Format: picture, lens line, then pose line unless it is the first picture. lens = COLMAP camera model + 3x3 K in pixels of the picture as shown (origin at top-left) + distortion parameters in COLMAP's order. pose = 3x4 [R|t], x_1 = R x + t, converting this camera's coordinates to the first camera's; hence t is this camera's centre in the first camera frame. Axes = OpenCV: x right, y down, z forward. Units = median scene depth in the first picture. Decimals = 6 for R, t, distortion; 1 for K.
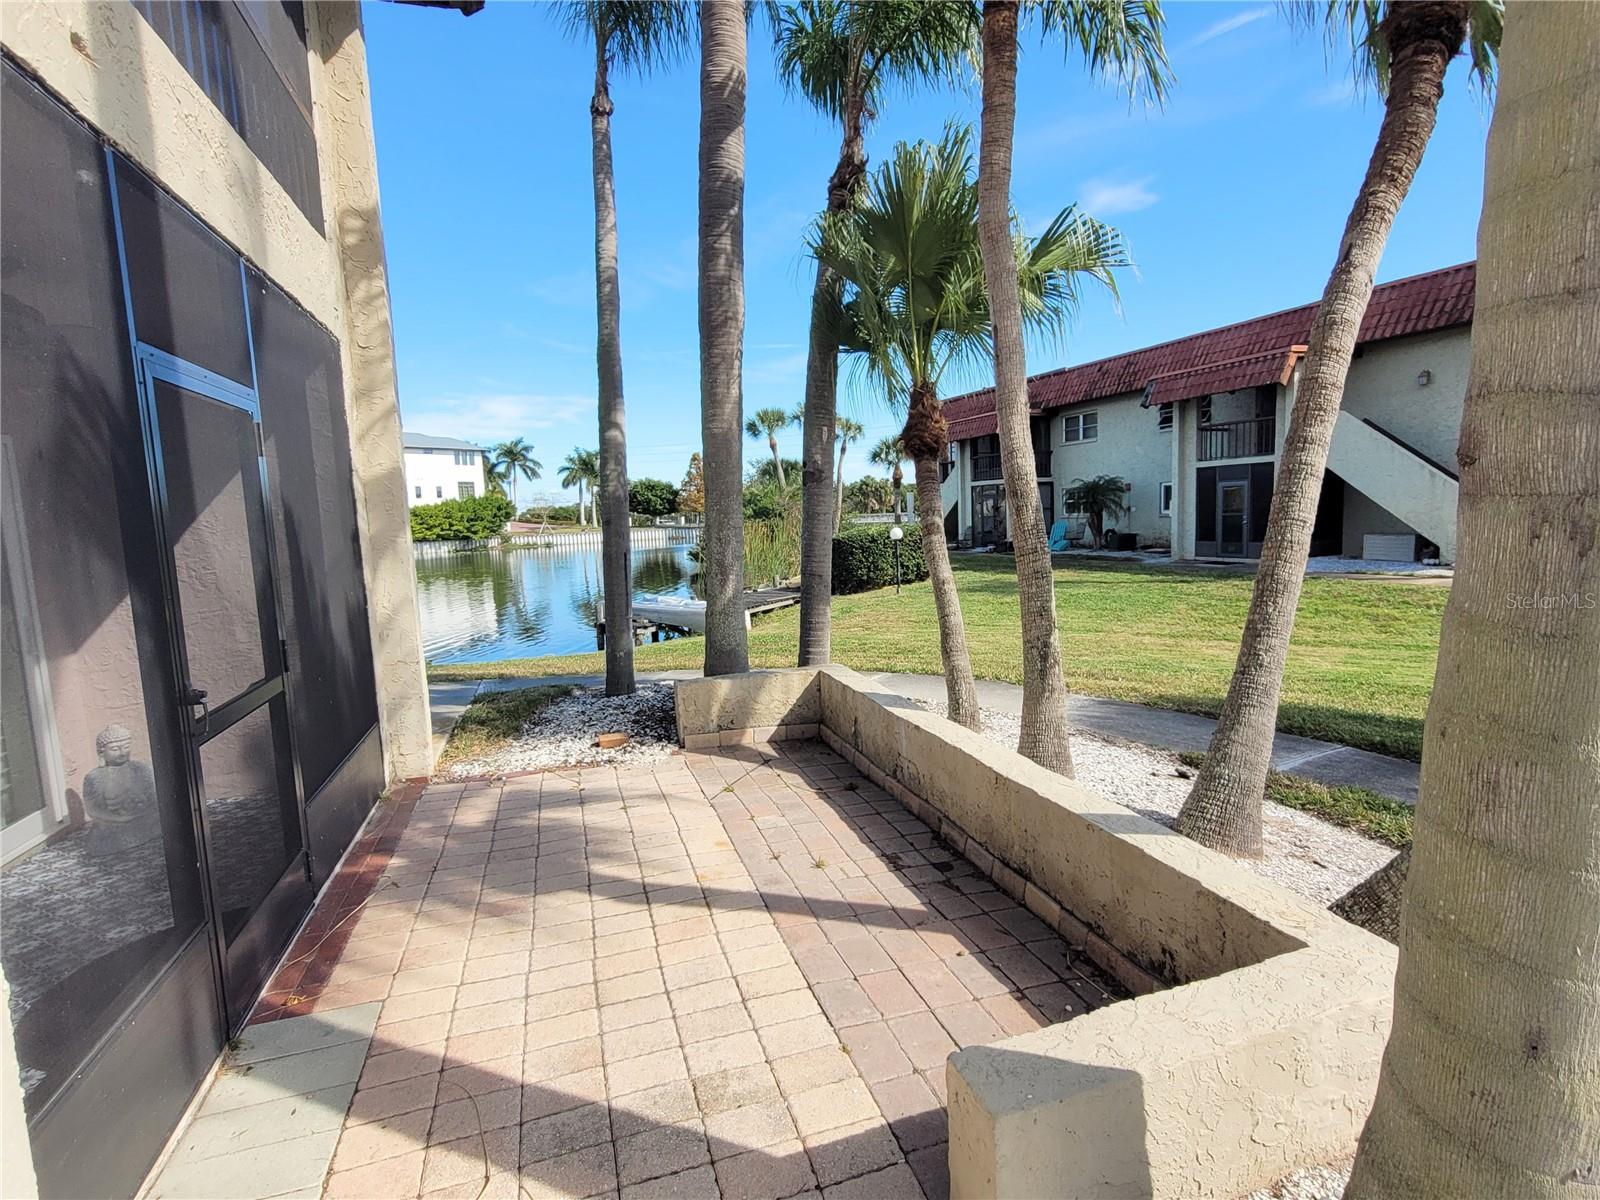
lens RADIAL K [[760.0, 0, 801.3], [0, 760.0, 600.8], [0, 0, 1]] dist [0.006178, -0.000480]
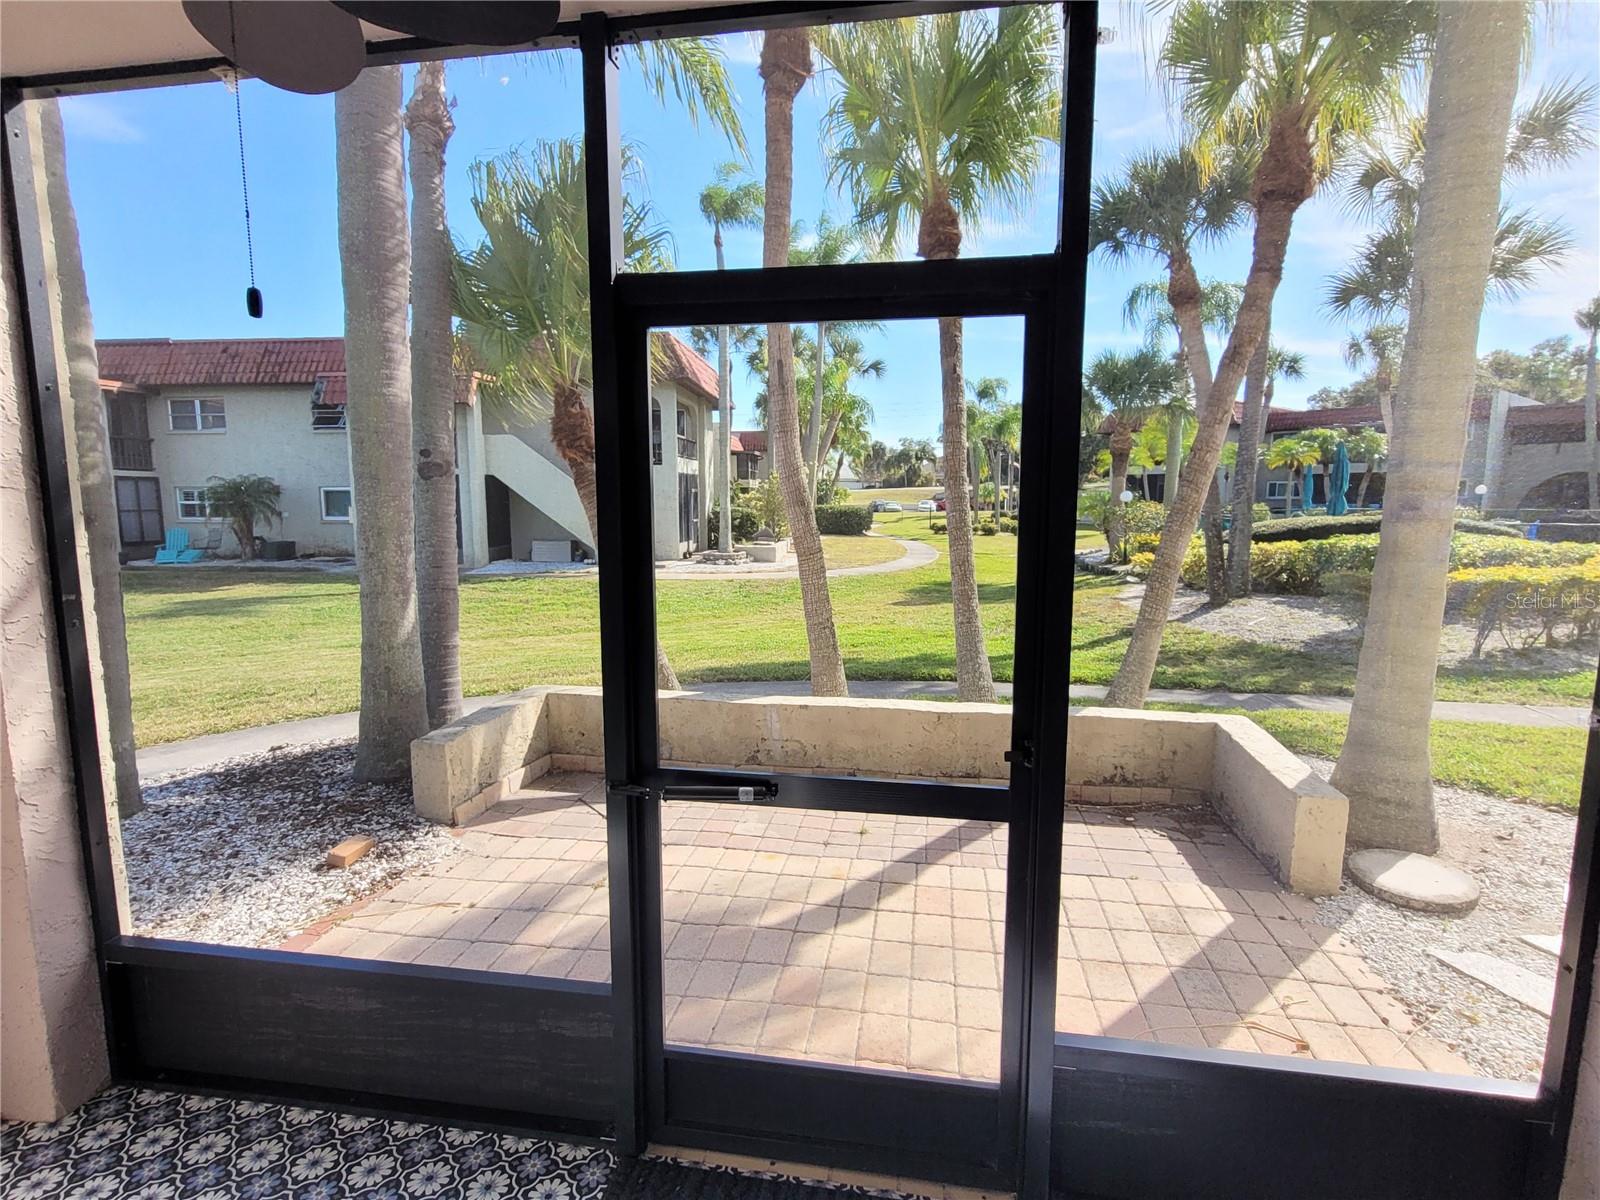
lens RADIAL K [[760.0, 0, 801.3], [0, 760.0, 600.8], [0, 0, 1]] dist [0.006178, -0.000480]
pose [[0.492906, -0.076477, 0.866715, -0.088385], [0.085065, 0.995593, 0.039472, -0.003573], [-0.865914, 0.054271, 0.497240, 0.047080]]
